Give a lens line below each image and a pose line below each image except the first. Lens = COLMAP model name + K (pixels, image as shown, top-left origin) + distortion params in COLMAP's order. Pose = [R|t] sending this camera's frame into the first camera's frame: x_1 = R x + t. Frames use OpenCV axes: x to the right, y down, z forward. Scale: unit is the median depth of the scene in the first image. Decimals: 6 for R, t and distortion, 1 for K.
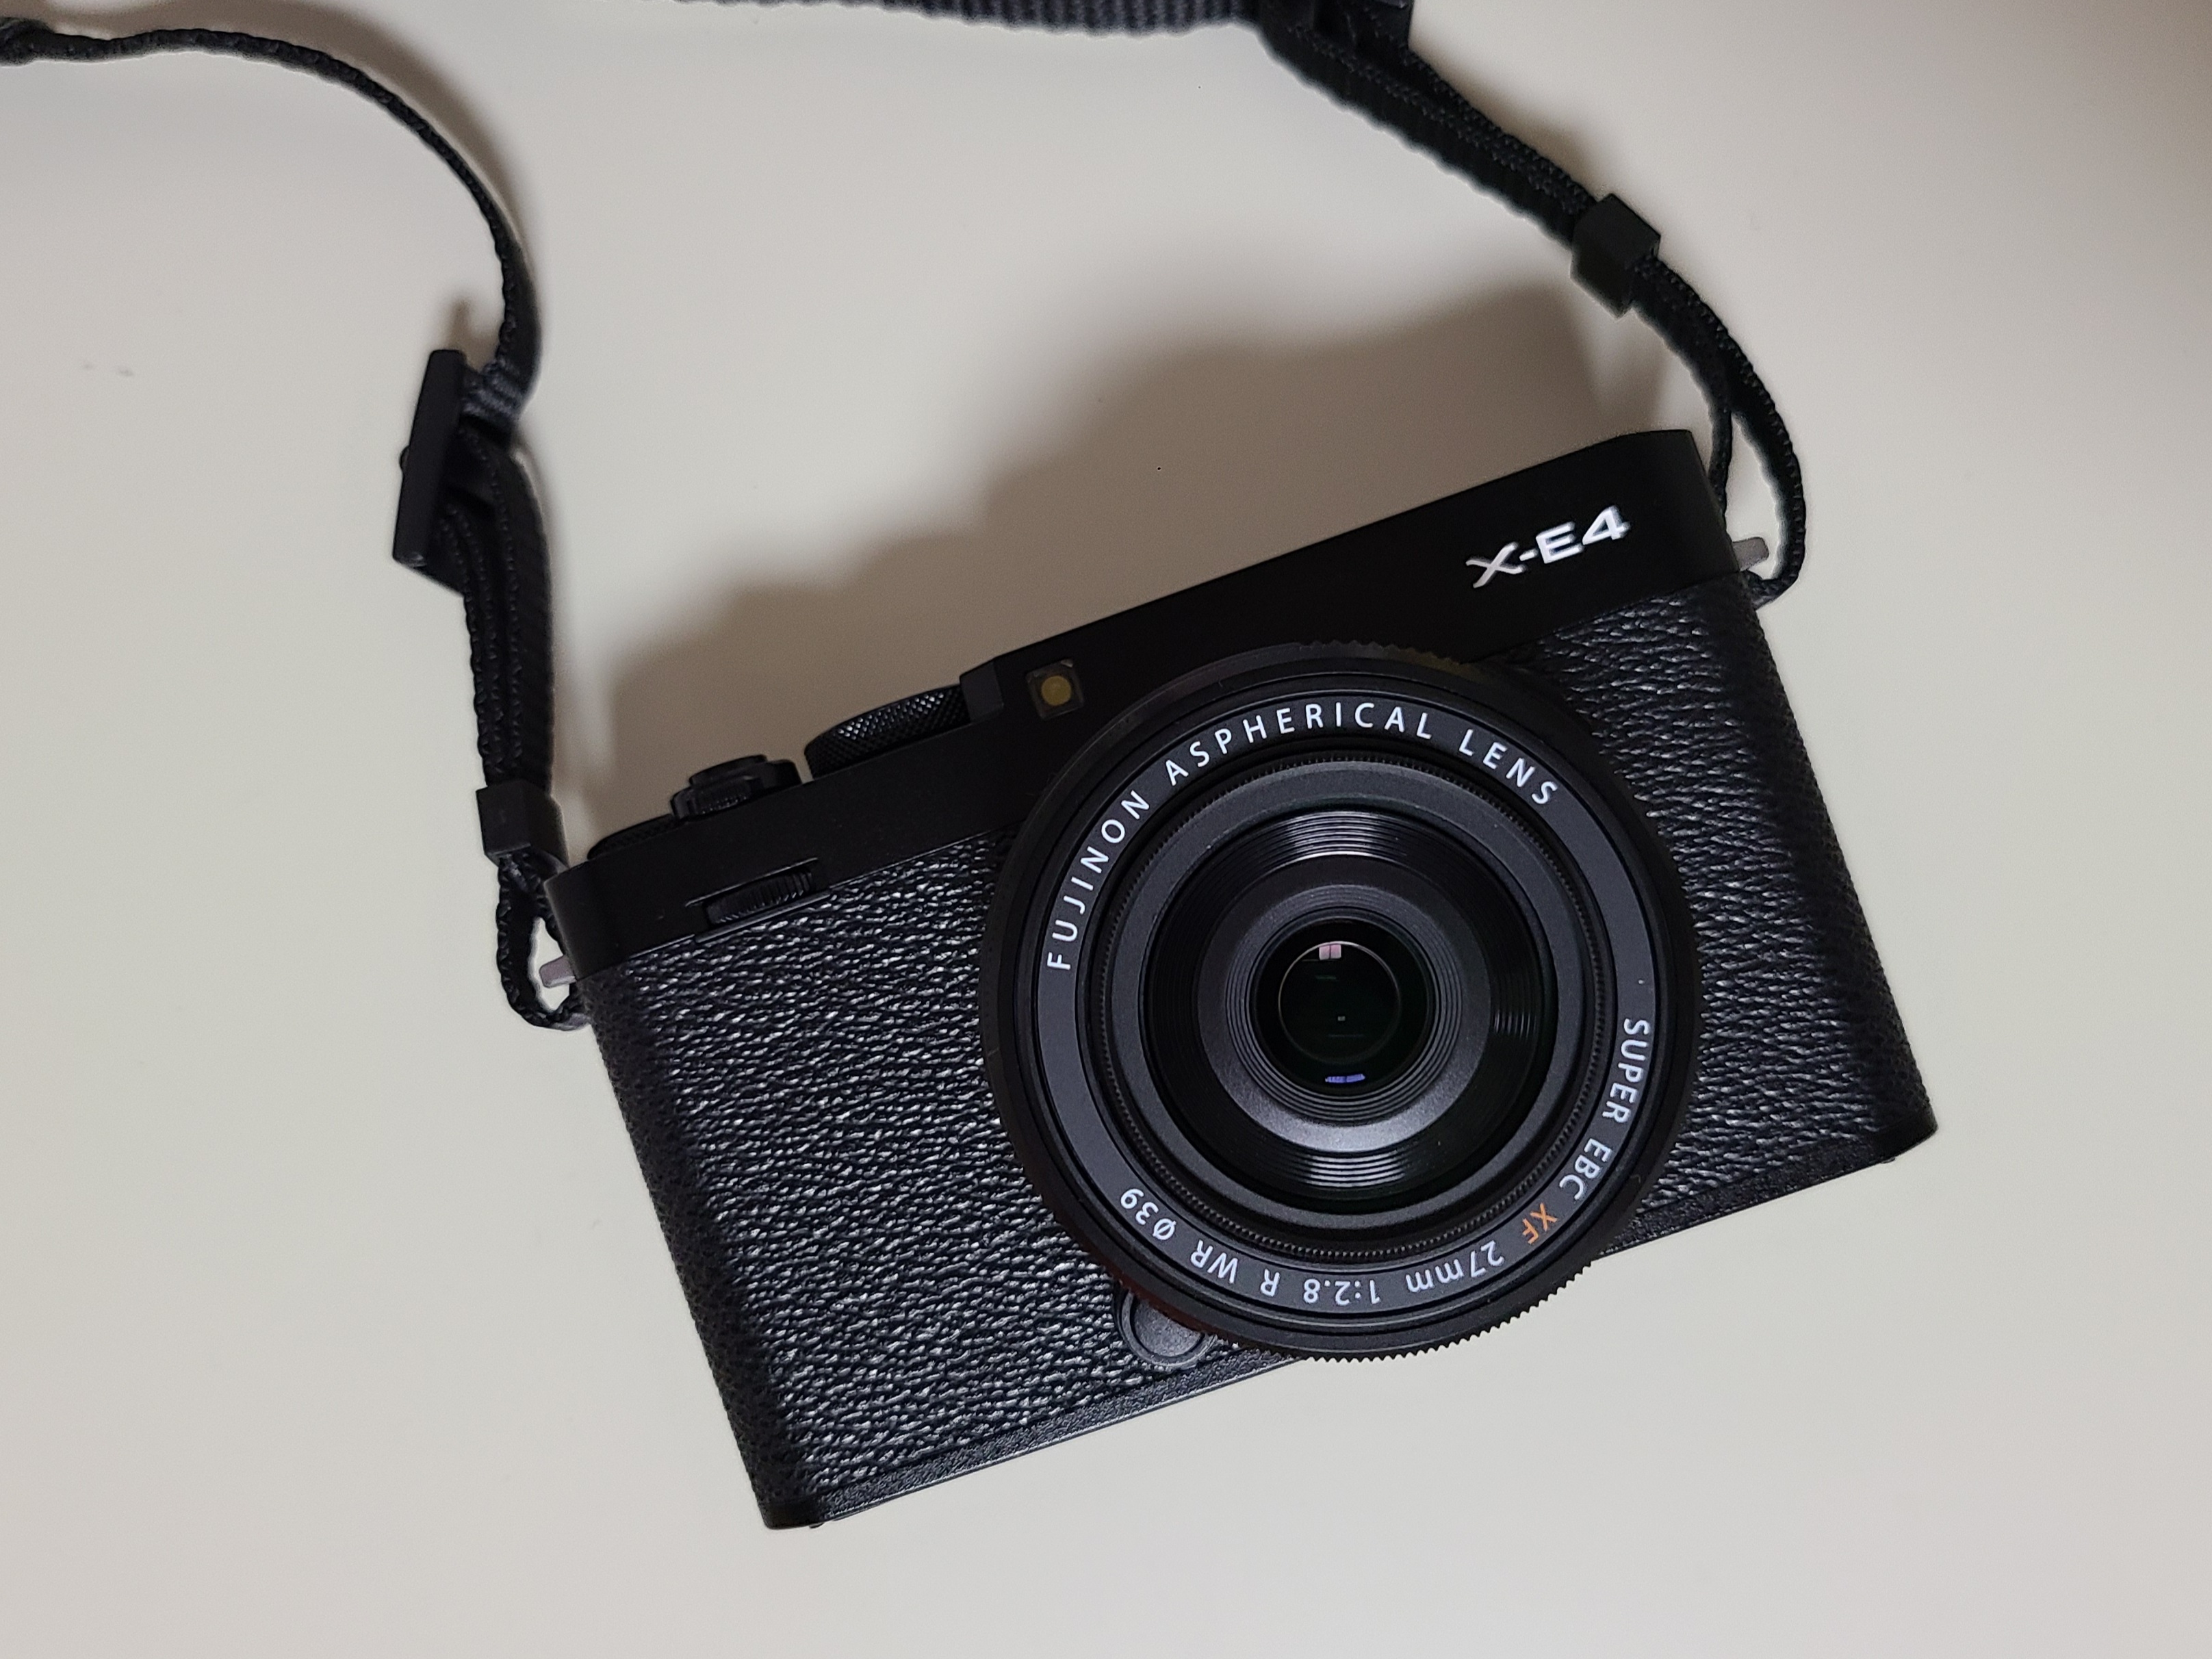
lens RADIAL K [[2128.0, 0, 1112.9], [0, 2128.0, 870.9], [0, 0, 1]] dist [0.005361, -0.008694]
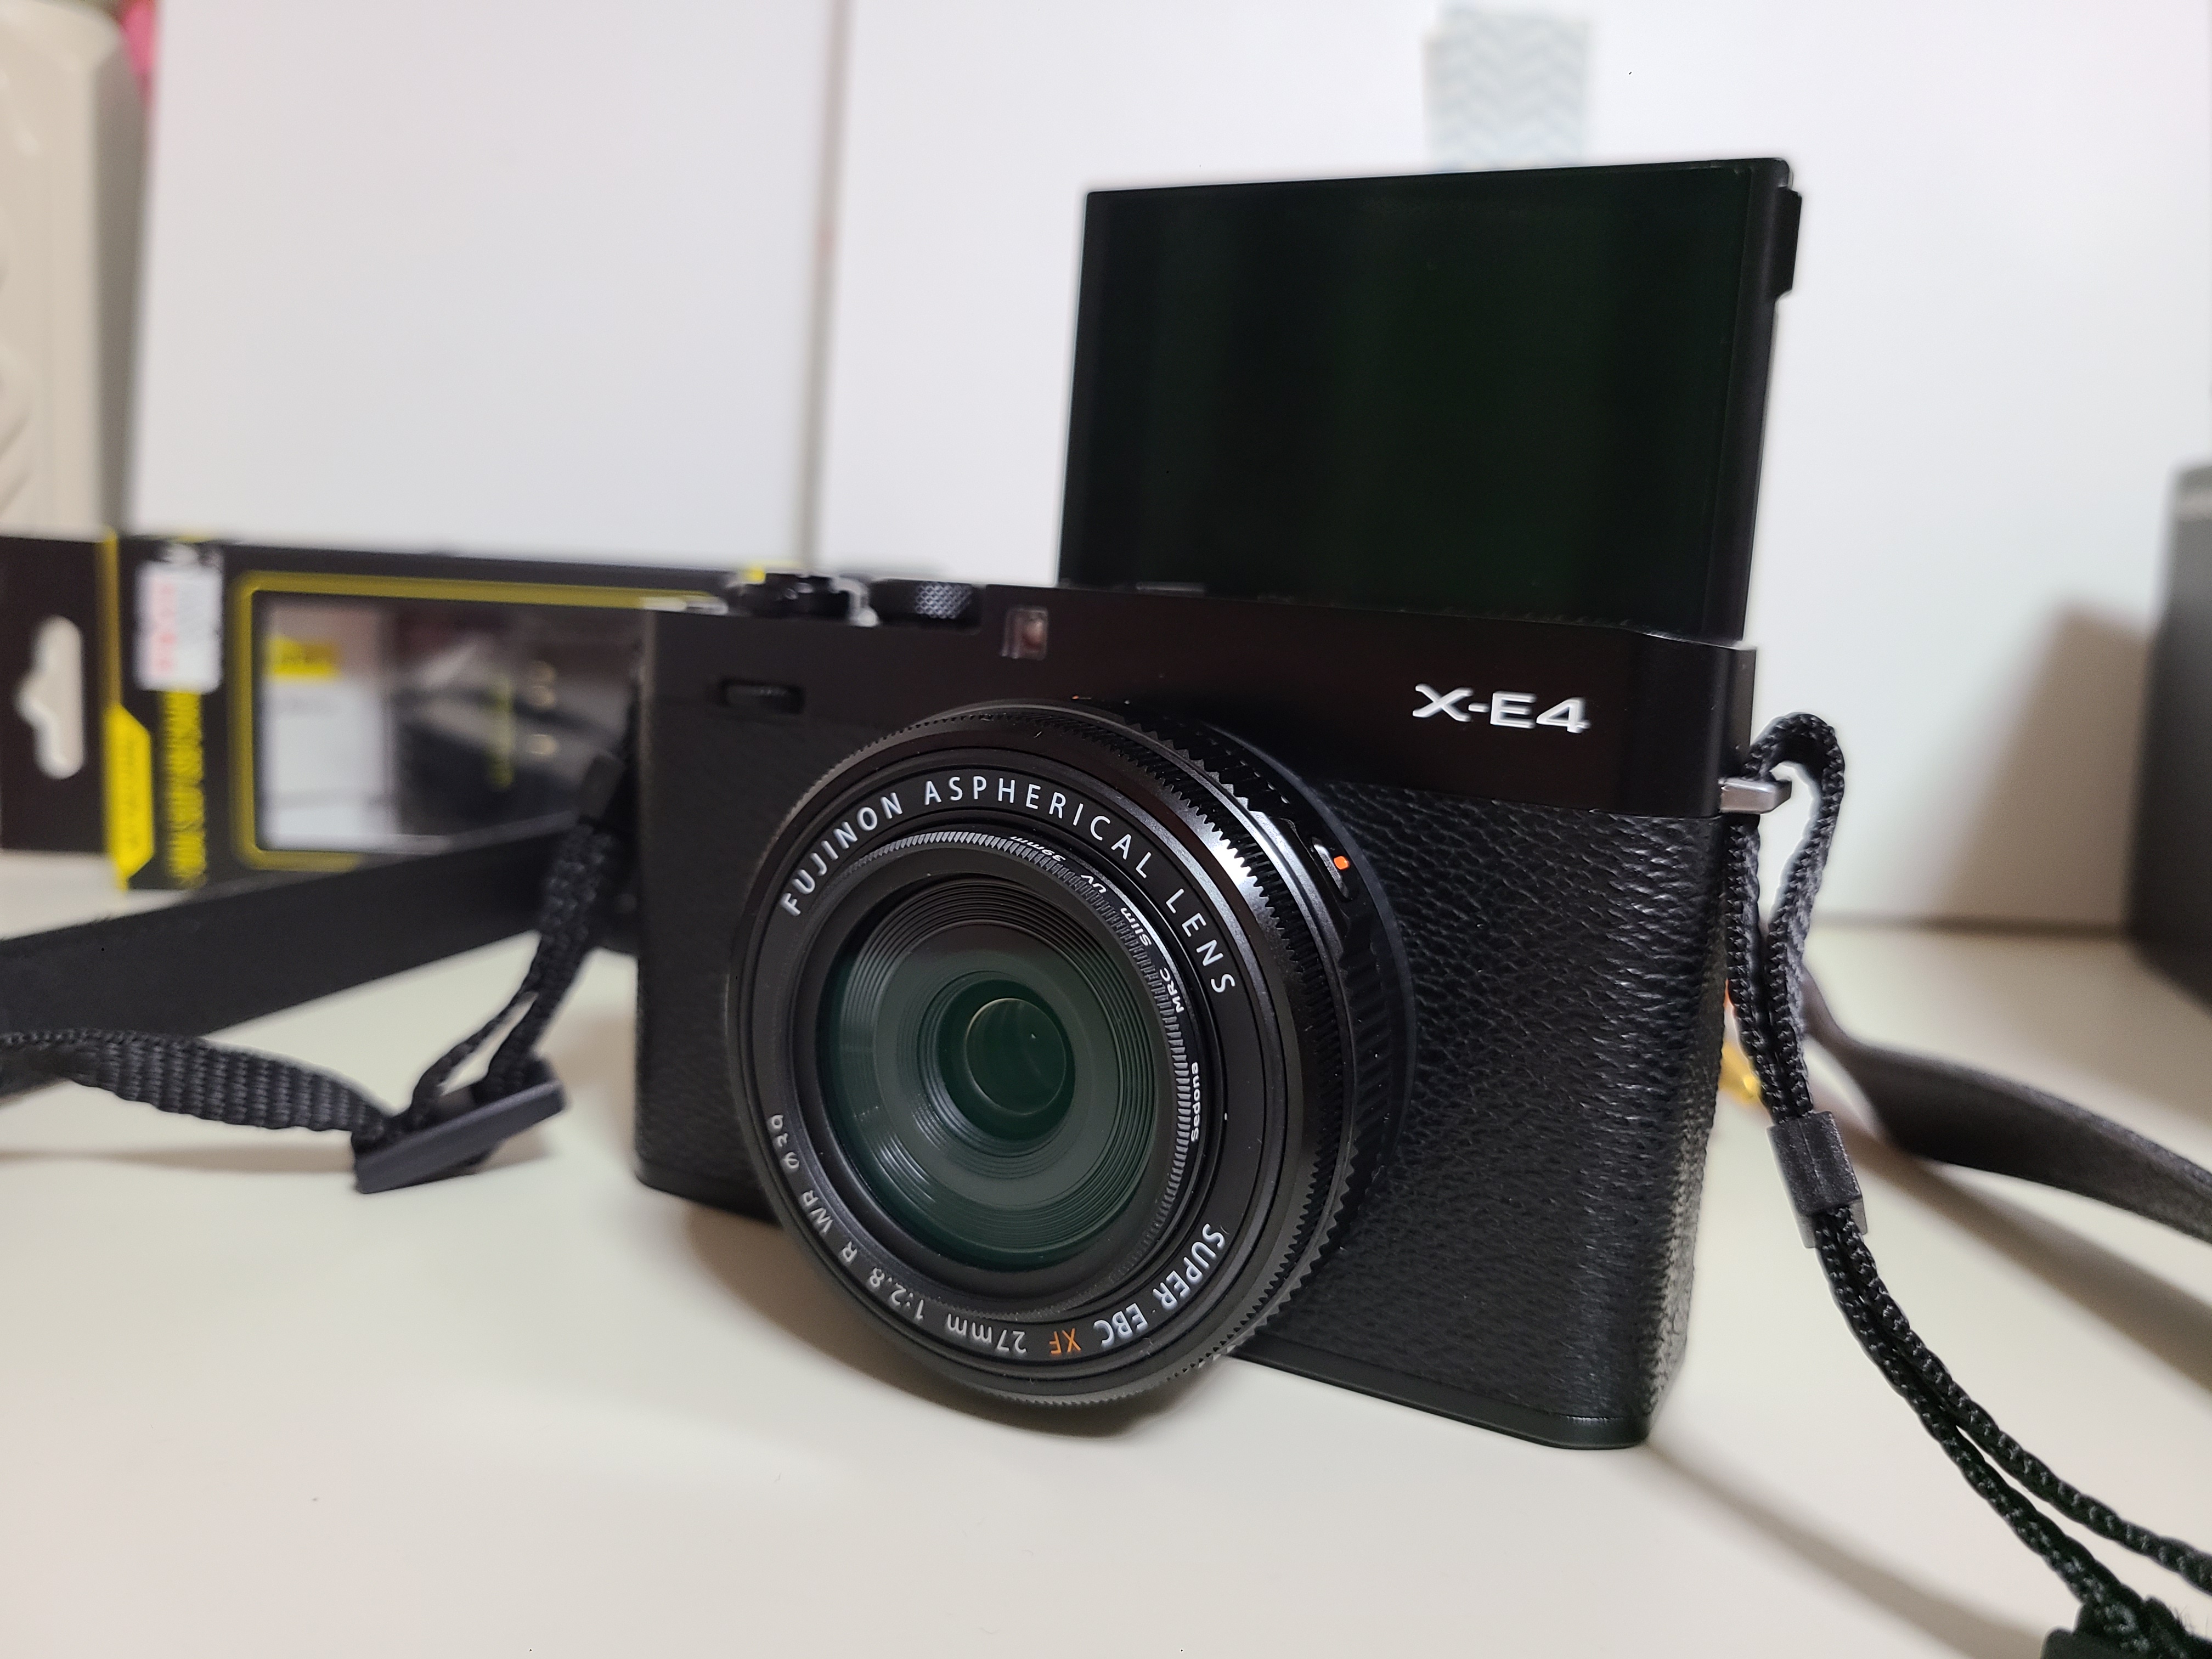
lens RADIAL K [[1749.7, 0, 1109.9], [0, 1749.7, 802.4], [0, 0, 1]] dist [-0.002312, -0.001294]
pose [[0.828599, 0.434207, -0.353395, 0.400367], [-0.346302, 0.893509, 0.285862, -0.313868], [0.439885, -0.114483, 0.890727, 0.287009]]
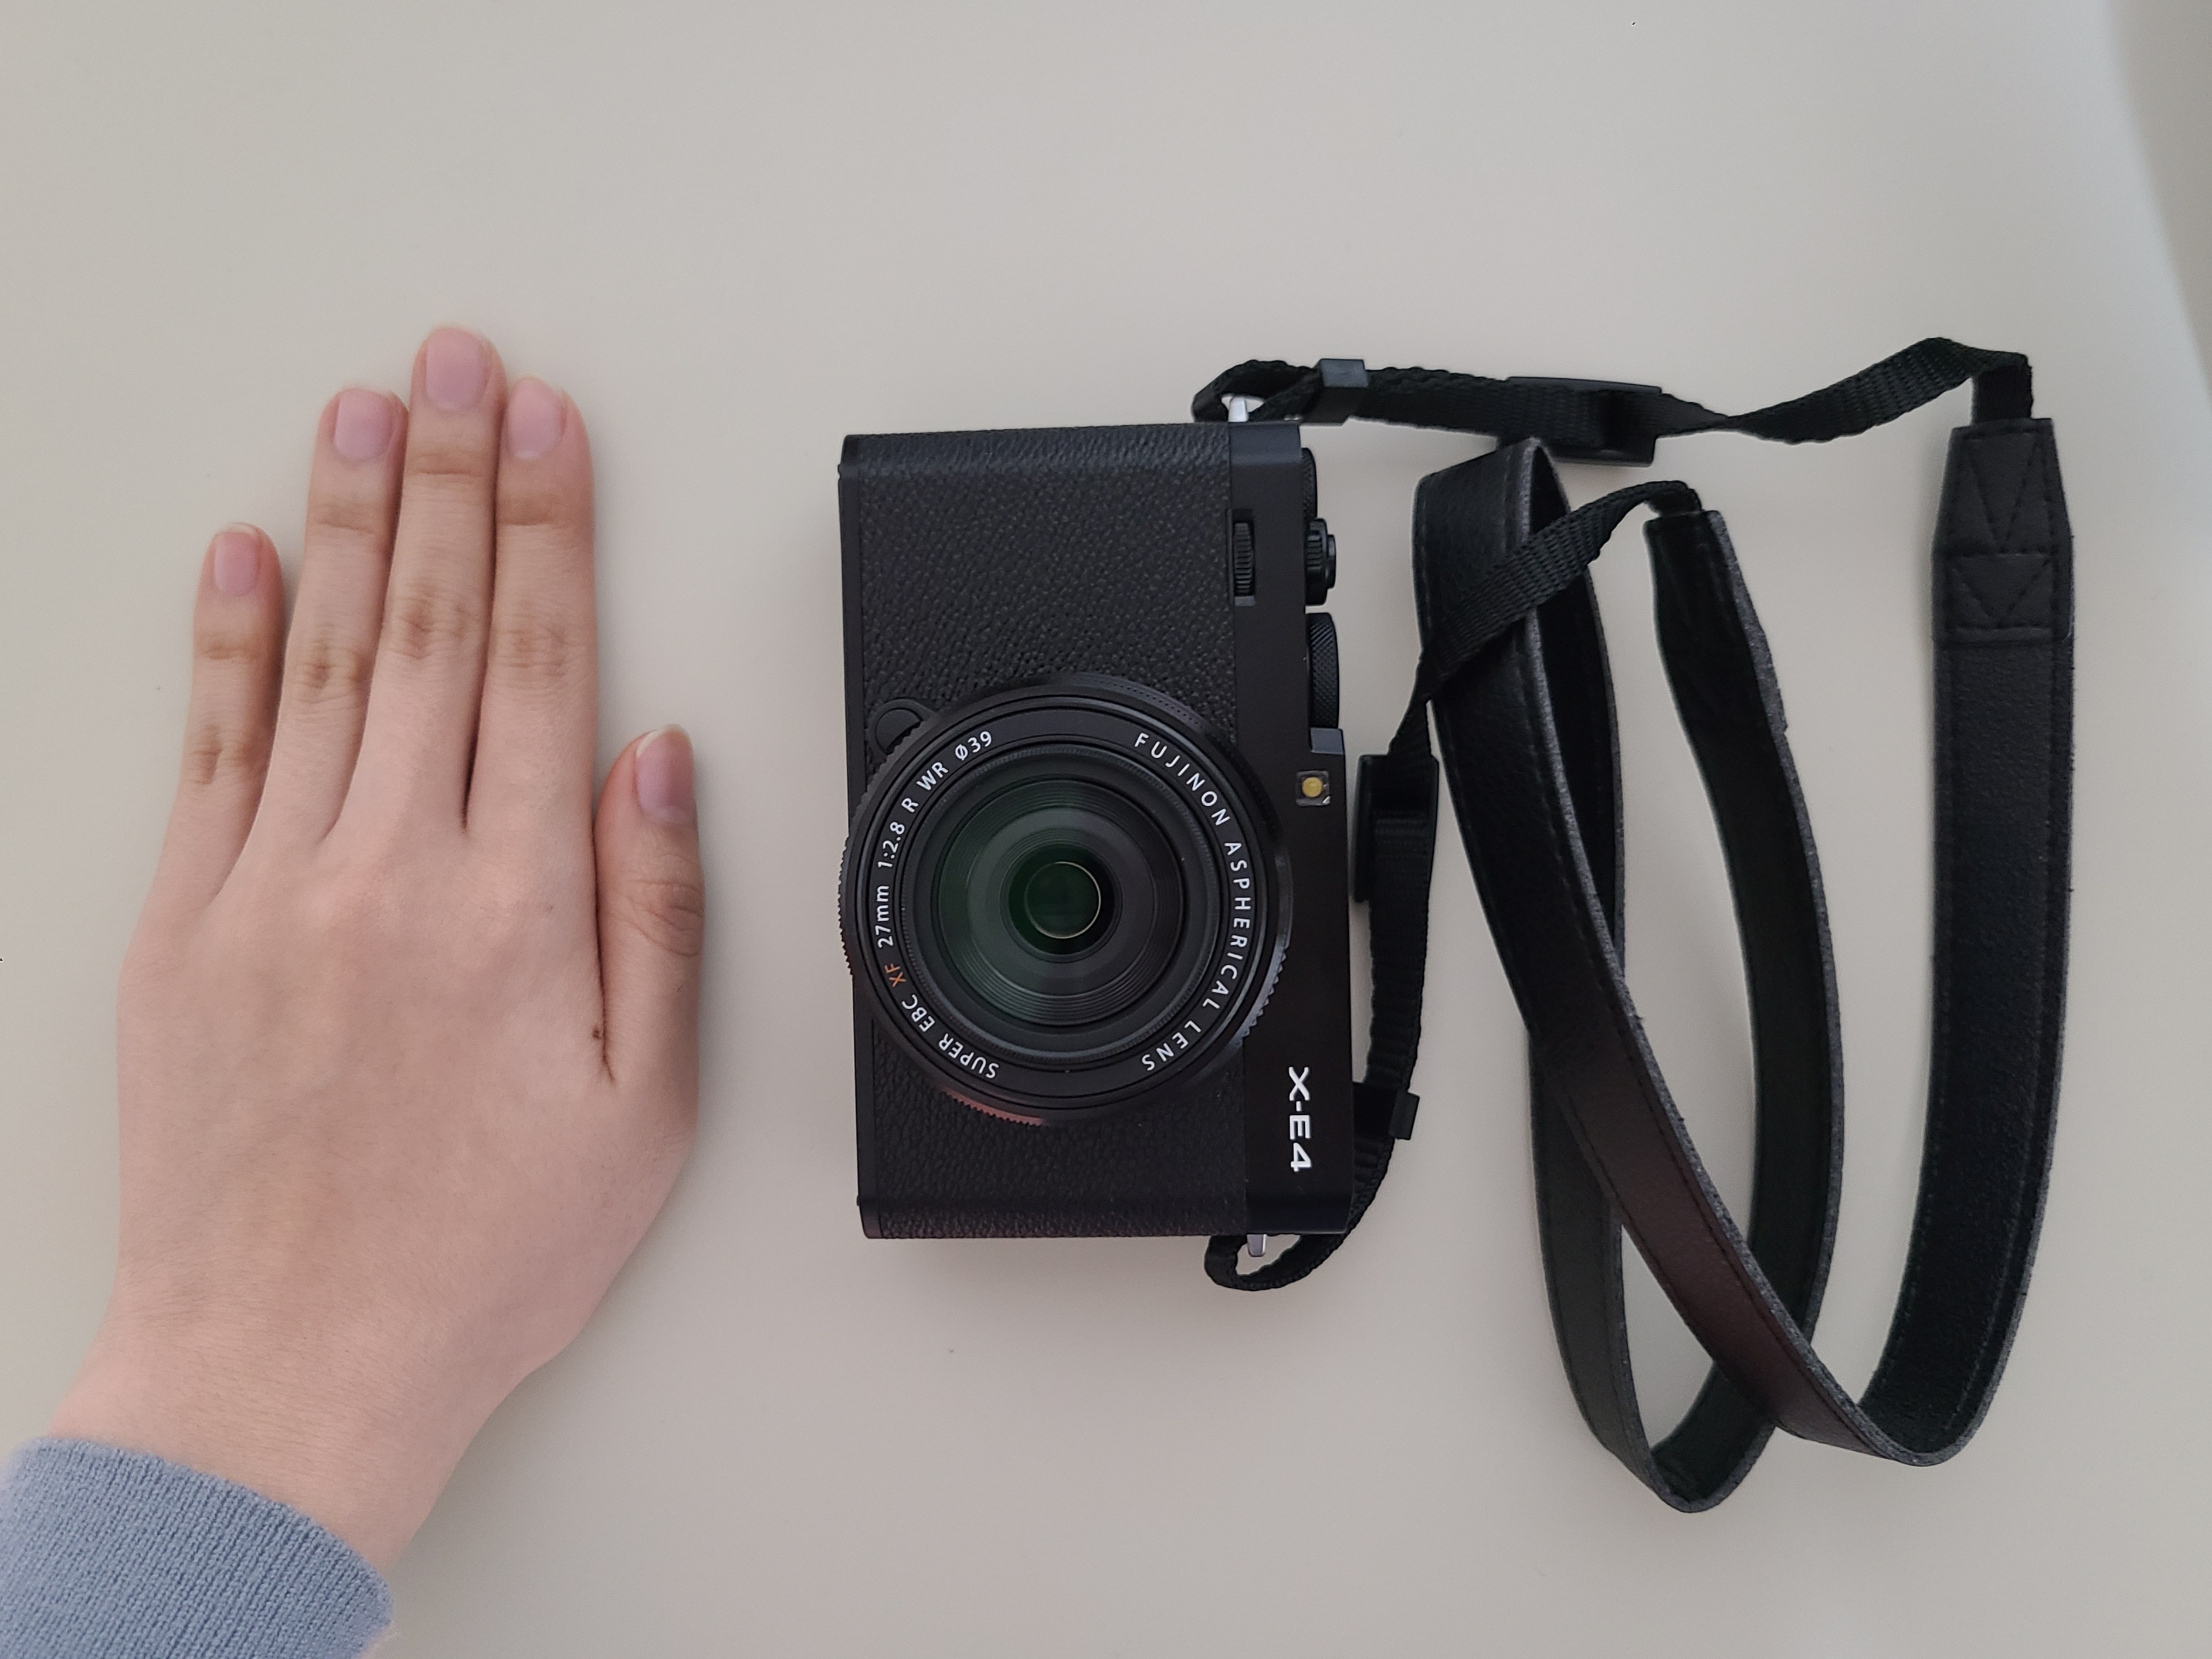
lens RADIAL K [[1948.1, 0, 1118.4], [0, 1948.1, 833.1], [0, 0, 1]] dist [-0.100850, 0.168428]
pose [[-0.307459, 0.949542, 0.061955, -0.044525], [-0.950619, -0.309399, 0.024393, 0.002352], [0.042331, -0.051396, 0.997781, -0.450922]]
